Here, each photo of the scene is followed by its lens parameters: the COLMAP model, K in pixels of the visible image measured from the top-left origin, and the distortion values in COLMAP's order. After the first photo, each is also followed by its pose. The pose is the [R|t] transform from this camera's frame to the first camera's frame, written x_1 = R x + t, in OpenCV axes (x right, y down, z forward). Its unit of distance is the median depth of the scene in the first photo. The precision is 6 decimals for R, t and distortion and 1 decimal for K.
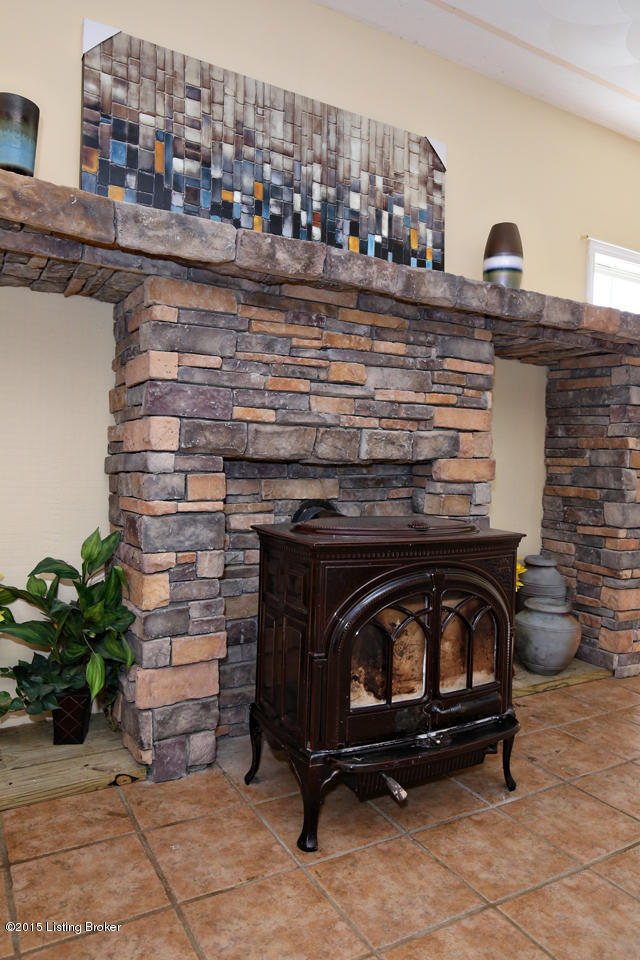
lens RADIAL K [[648.0, 0, 320.5], [0, 648.0, 475.3], [0, 0, 1]] dist [0.001848, 0.000959]
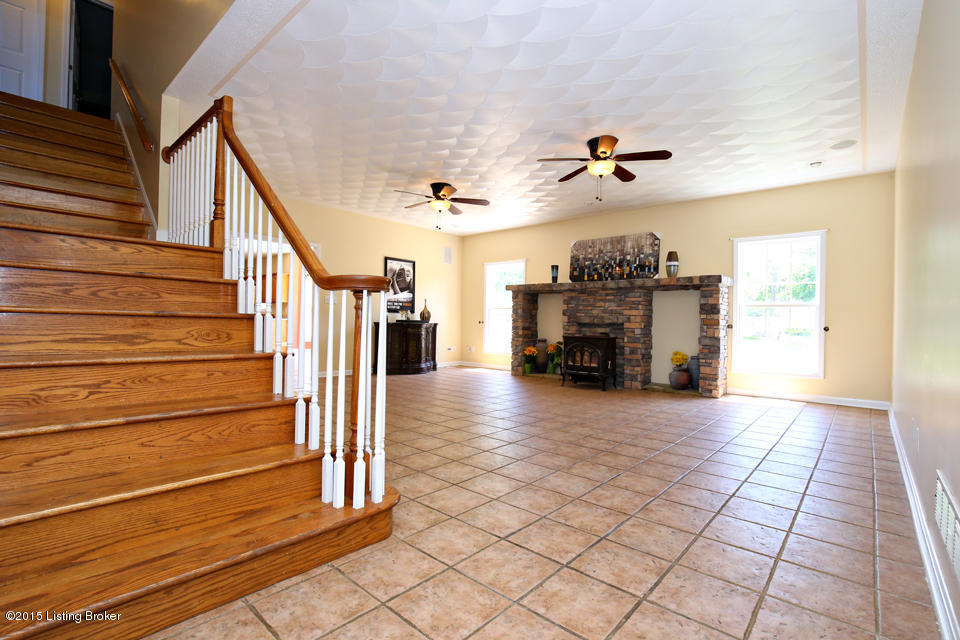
lens RADIAL K [[439.8, 0, 480.2], [0, 439.8, 321.8], [0, 0, 1]] dist [-0.000188, -0.000033]
pose [[0.323284, -0.030551, -0.945809, 2.467923], [-0.036662, 0.998324, -0.044779, 0.124484], [0.945591, 0.049151, 0.321623, -0.735537]]
